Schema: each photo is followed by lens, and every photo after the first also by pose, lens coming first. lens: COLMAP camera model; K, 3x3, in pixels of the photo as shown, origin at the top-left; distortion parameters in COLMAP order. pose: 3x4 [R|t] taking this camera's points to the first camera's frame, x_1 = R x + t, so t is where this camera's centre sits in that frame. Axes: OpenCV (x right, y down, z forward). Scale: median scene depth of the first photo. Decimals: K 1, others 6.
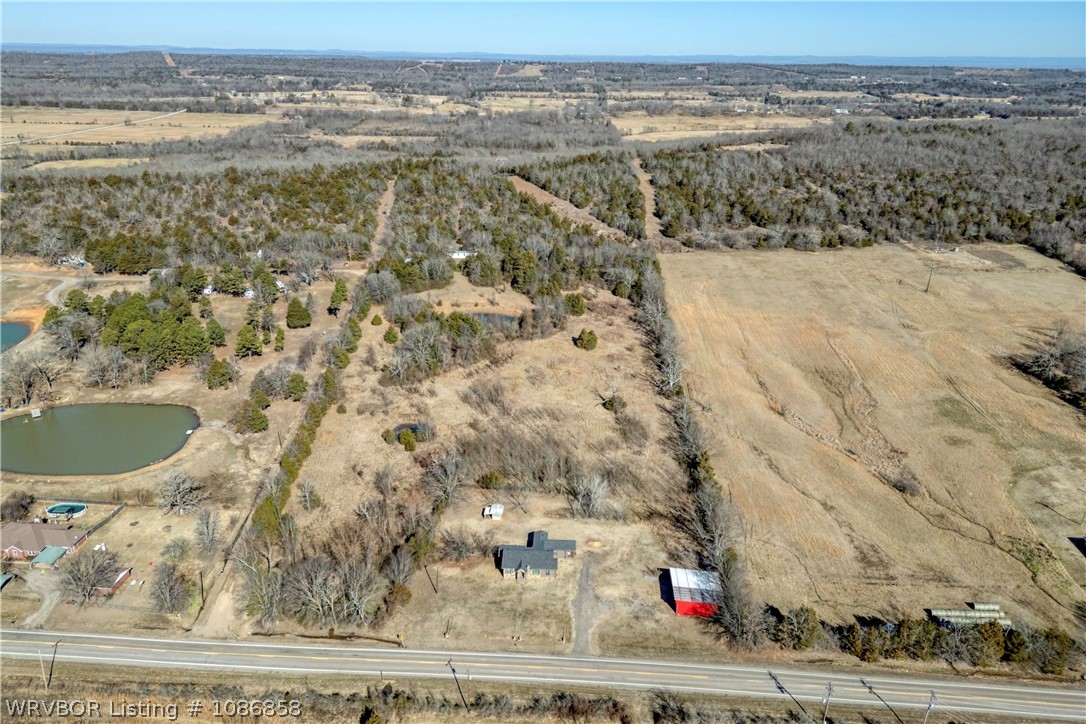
lens RADIAL K [[755.9, 0, 550.0], [0, 755.9, 358.5], [0, 0, 1]] dist [0.082573, -0.076844]
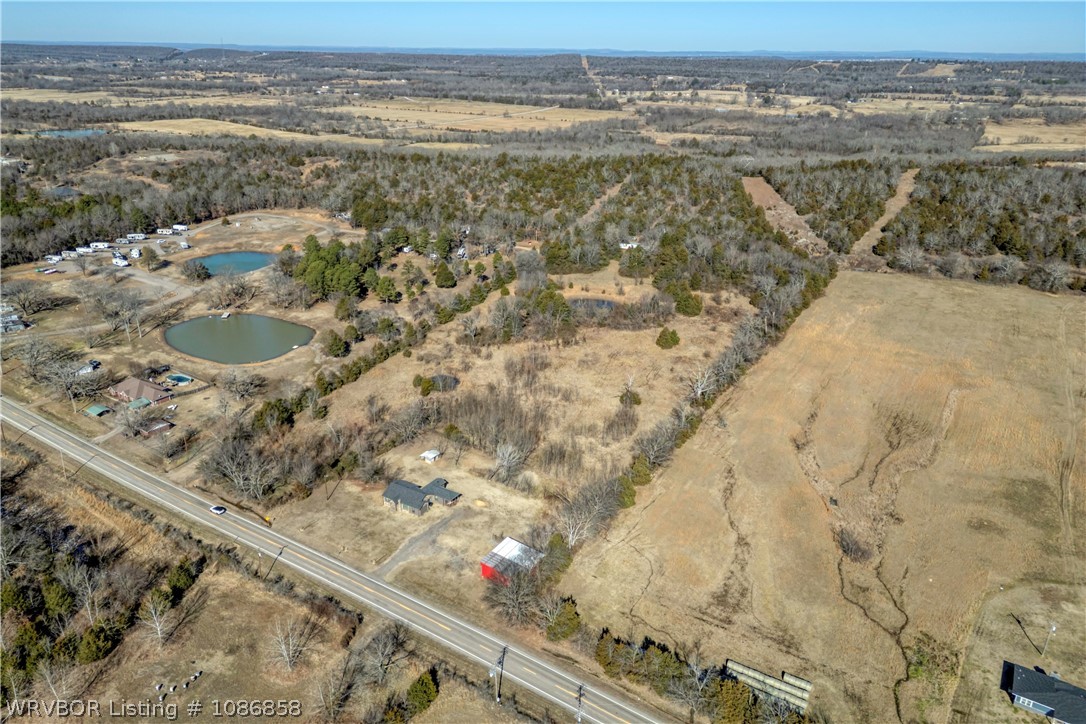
lens RADIAL K [[755.9, 0, 550.0], [0, 755.9, 358.5], [0, 0, 1]] dist [0.082573, -0.076844]
pose [[0.873790, 0.182577, -0.450729, 0.308918], [-0.182959, 0.982173, 0.043162, -0.011498], [0.450574, 0.044751, 0.891617, 0.039569]]
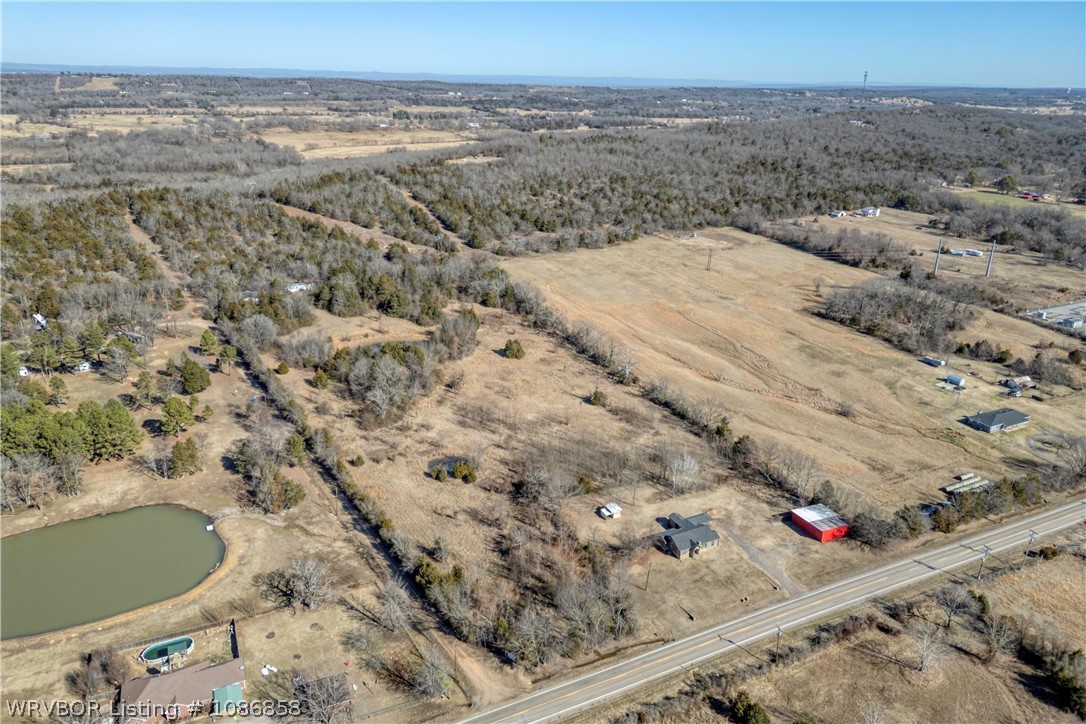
lens RADIAL K [[755.9, 0, 550.0], [0, 755.9, 358.5], [0, 0, 1]] dist [0.082573, -0.076844]
pose [[0.868060, -0.170307, 0.466334, -0.329570], [0.178160, 0.983615, 0.027584, -0.027086], [-0.463391, 0.059138, 0.884179, 0.054991]]
